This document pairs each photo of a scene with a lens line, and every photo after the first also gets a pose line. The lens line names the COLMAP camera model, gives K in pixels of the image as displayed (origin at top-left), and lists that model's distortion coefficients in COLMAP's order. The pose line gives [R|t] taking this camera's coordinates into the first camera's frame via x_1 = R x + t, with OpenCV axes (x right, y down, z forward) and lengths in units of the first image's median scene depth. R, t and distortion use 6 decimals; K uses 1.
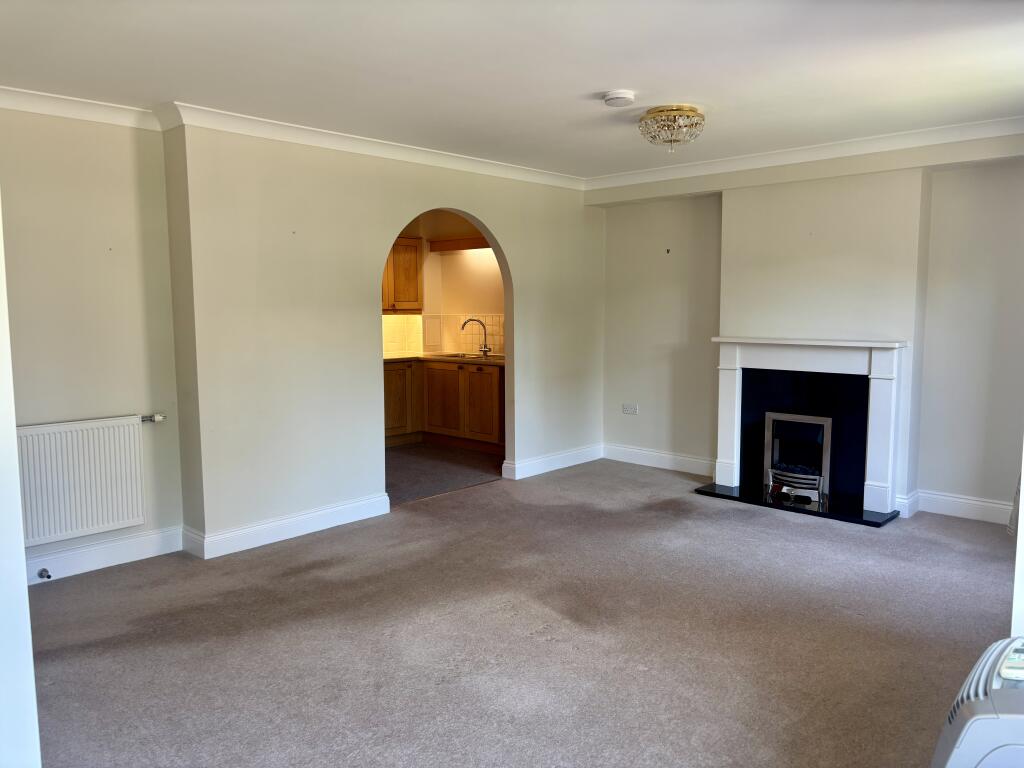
lens RADIAL K [[775.5, 0, 512.0], [0, 775.5, 384.0], [0, 0, 1]] dist [0.064358, -0.092777]
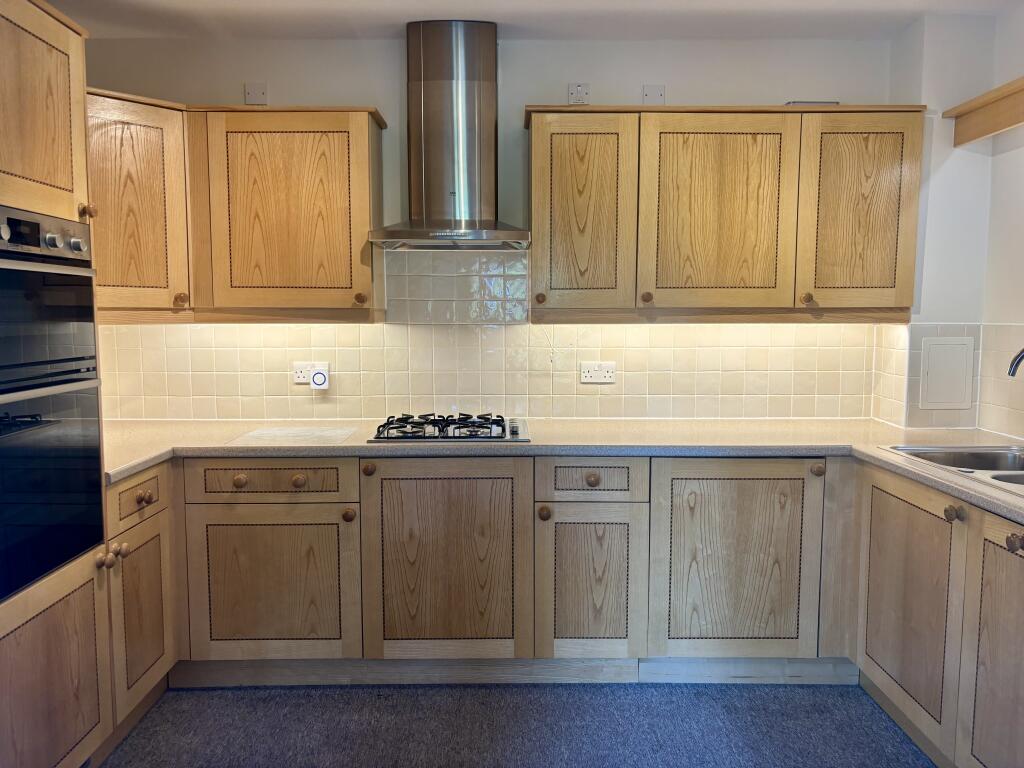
lens RADIAL K [[775.5, 0, 512.0], [0, 775.5, 384.0], [0, 0, 1]] dist [0.064358, -0.092777]
pose [[0.688839, 0.075095, -0.721014, 0.022165], [-0.073994, 0.996709, 0.033116, -0.060139], [0.721128, 0.030539, 0.692128, 0.620679]]
